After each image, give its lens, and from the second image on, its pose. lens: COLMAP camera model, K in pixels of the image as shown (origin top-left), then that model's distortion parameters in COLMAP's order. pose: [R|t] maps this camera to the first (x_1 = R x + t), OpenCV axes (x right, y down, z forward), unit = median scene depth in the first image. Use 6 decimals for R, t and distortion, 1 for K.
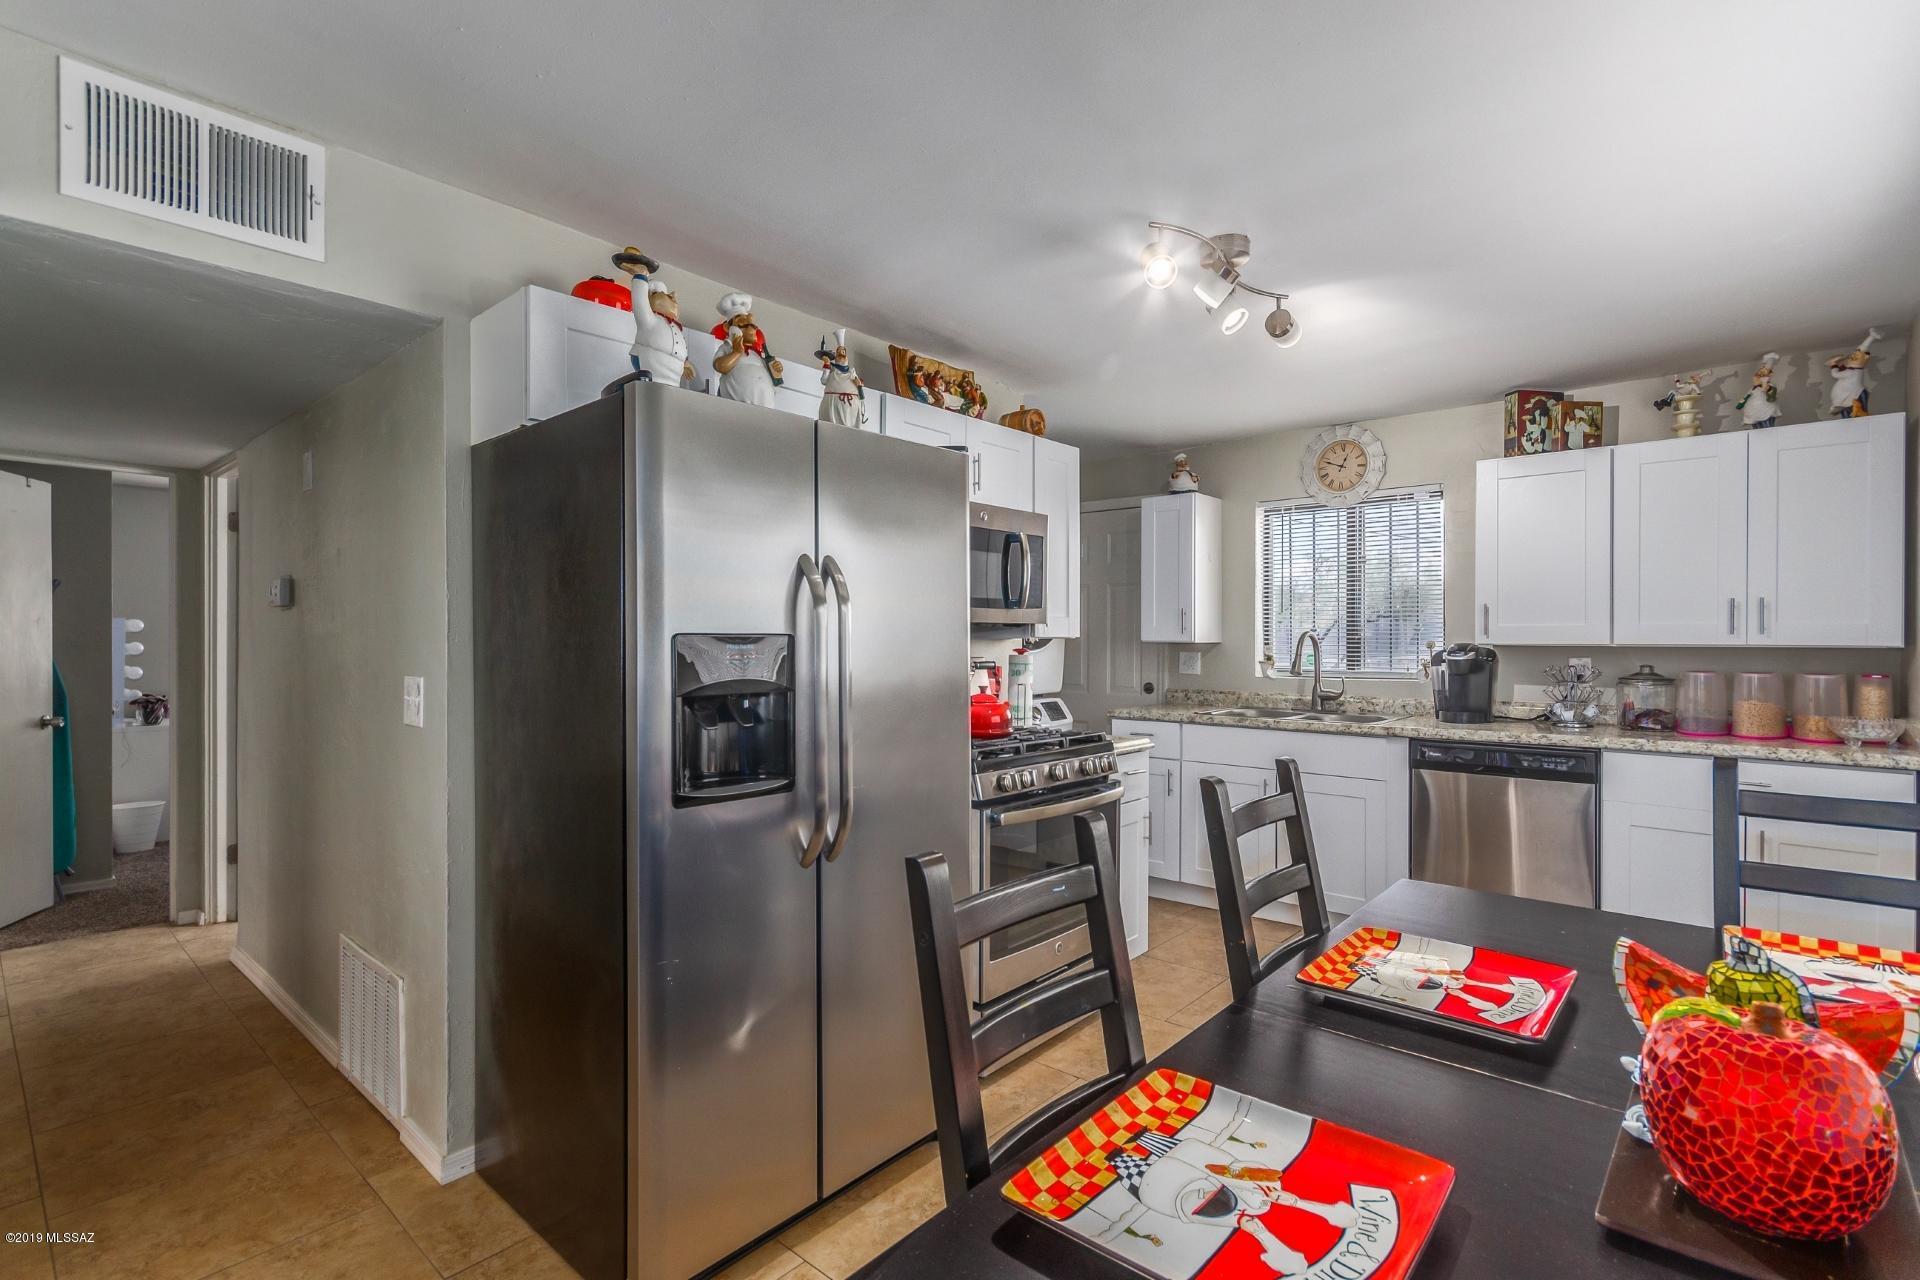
lens RADIAL K [[897.3, 0, 955.5], [0, 897.3, 640.9], [0, 0, 1]] dist [0.001053, -0.000079]
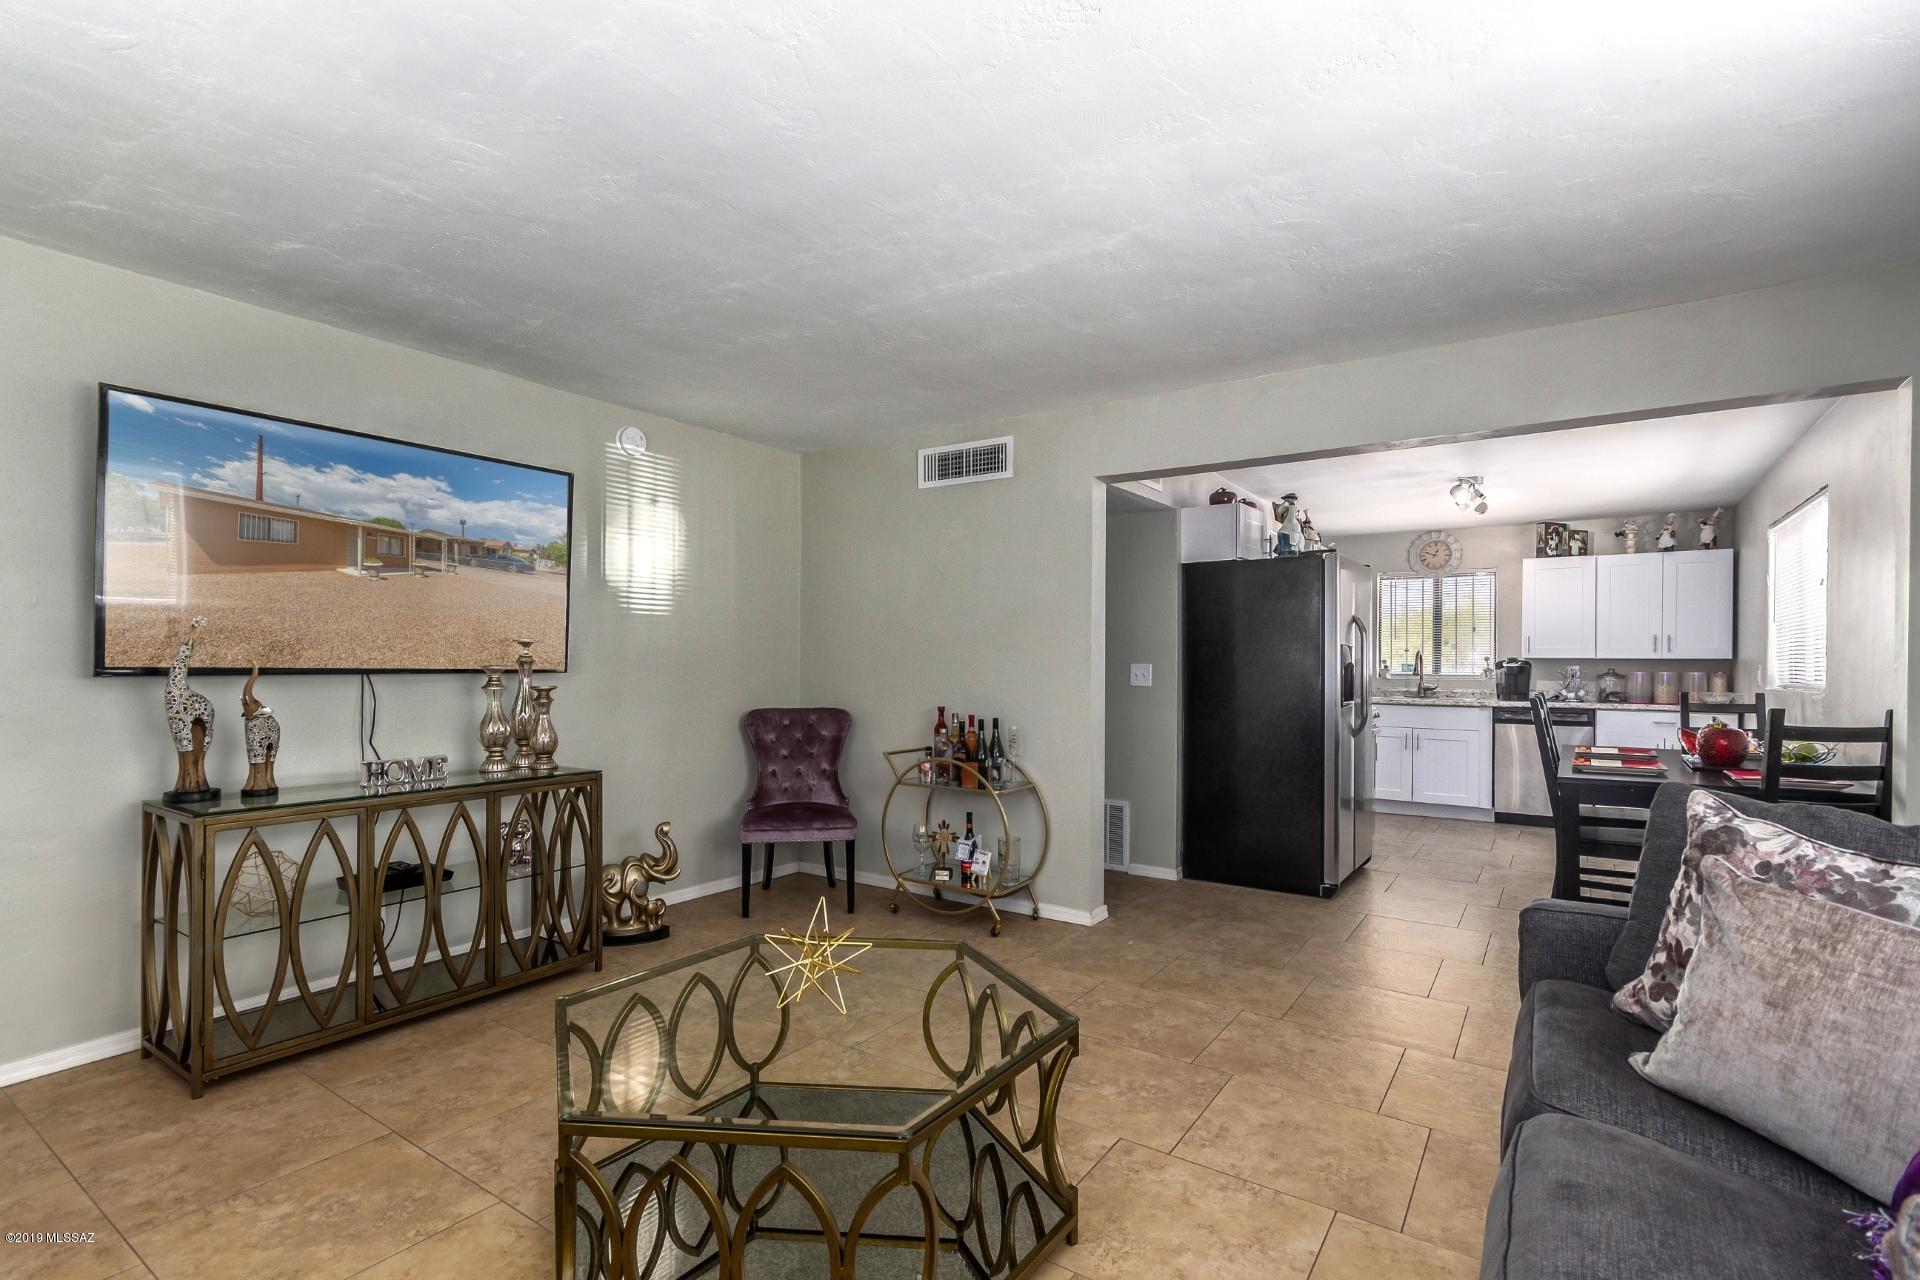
lens RADIAL K [[906.8, 0, 953.0], [0, 906.8, 663.6], [0, 0, 1]] dist [0.009361, 0.000614]
pose [[0.991126, 0.007492, 0.132715, -0.846151], [-0.007056, 0.999968, -0.003753, 0.031570], [-0.132739, 0.002783, 0.991147, -0.717424]]
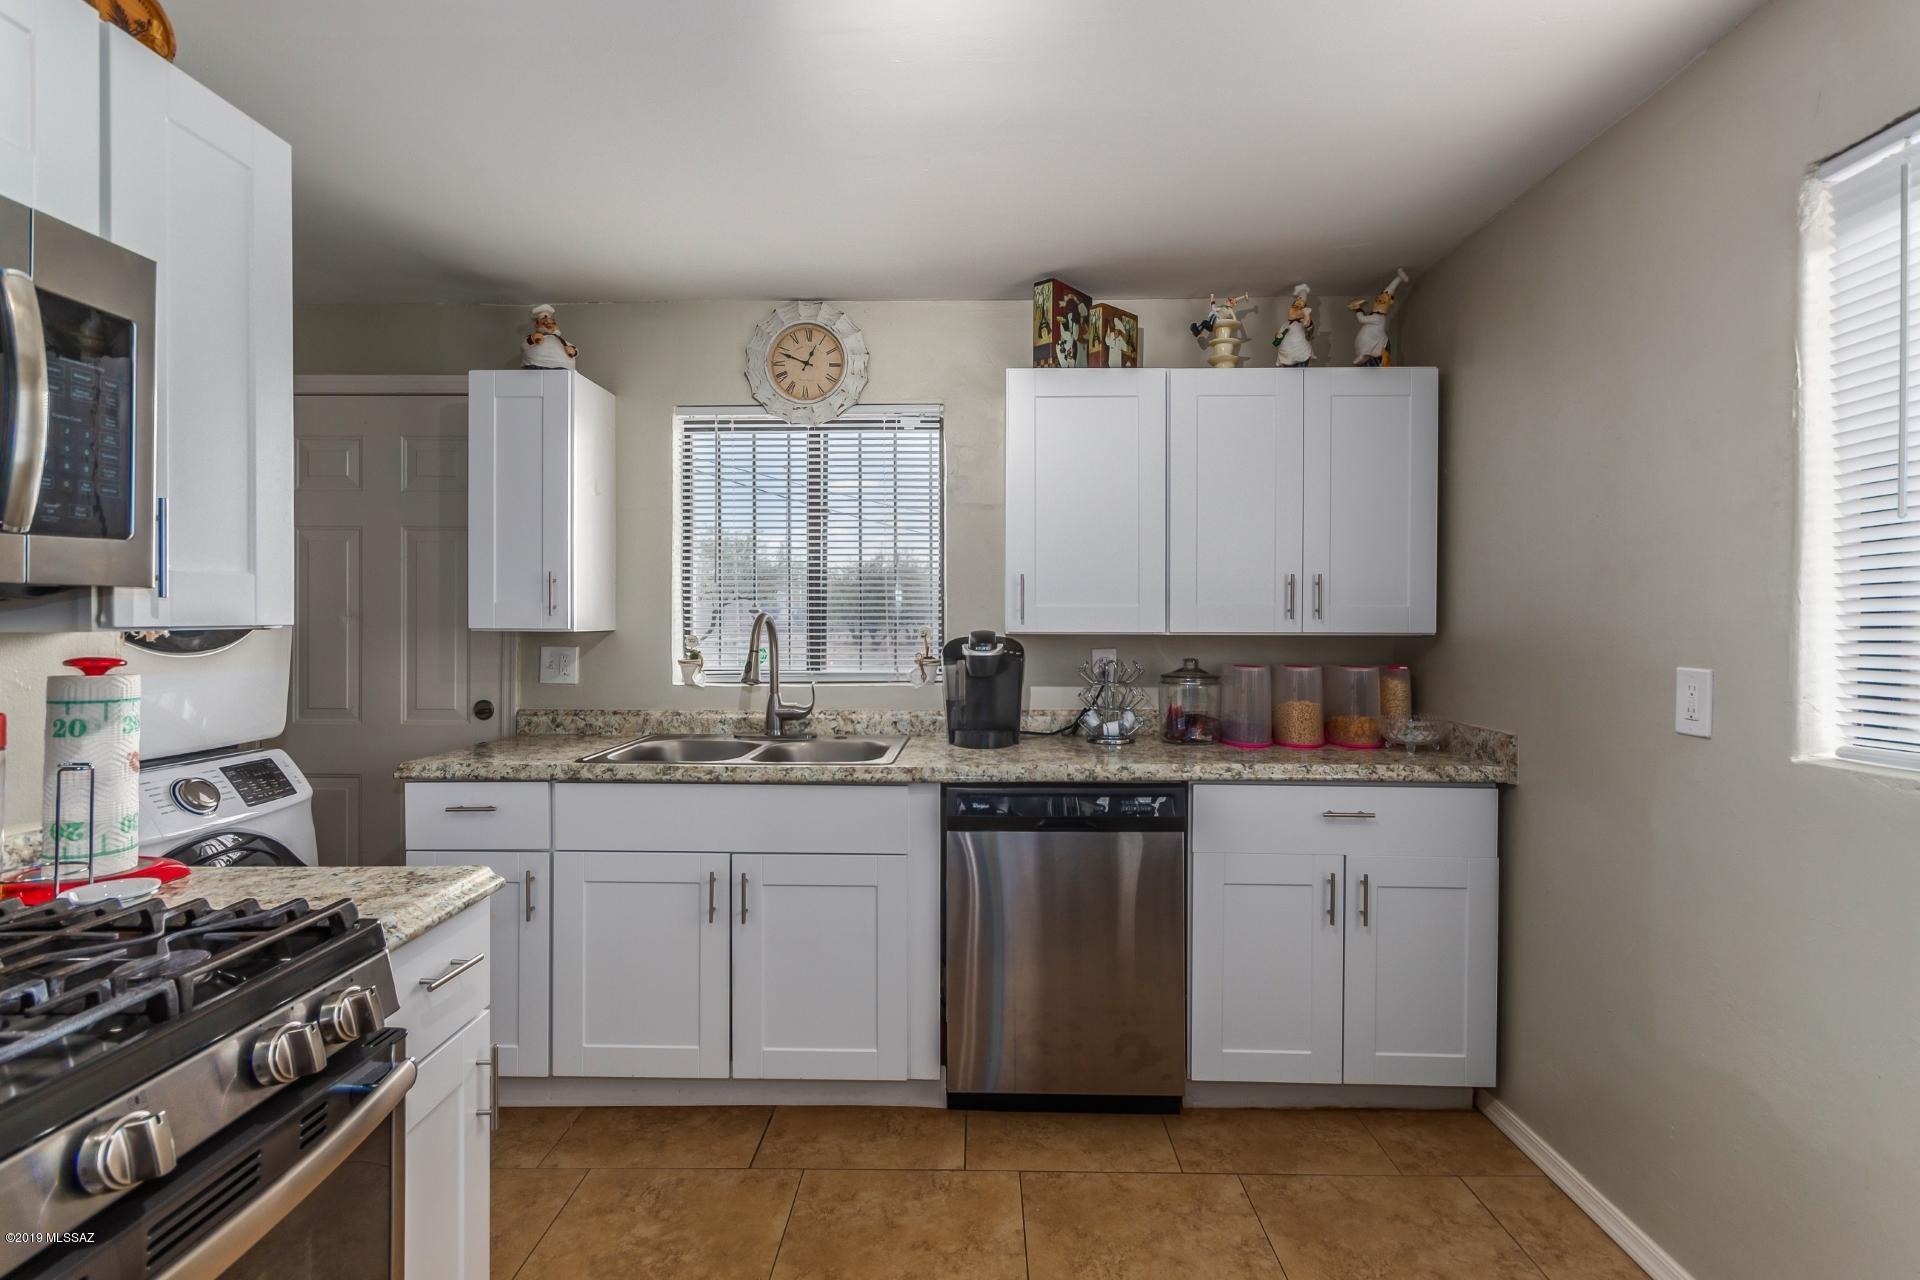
lens RADIAL K [[923.3, 0, 964.7], [0, 923.3, 621.8], [0, 0, 1]] dist [0.009167, 0.000125]
pose [[0.766280, -0.001543, 0.642505, 0.097467], [0.001752, 0.999998, 0.000312, -0.005184], [-0.642505, 0.000887, 0.766281, 0.477735]]
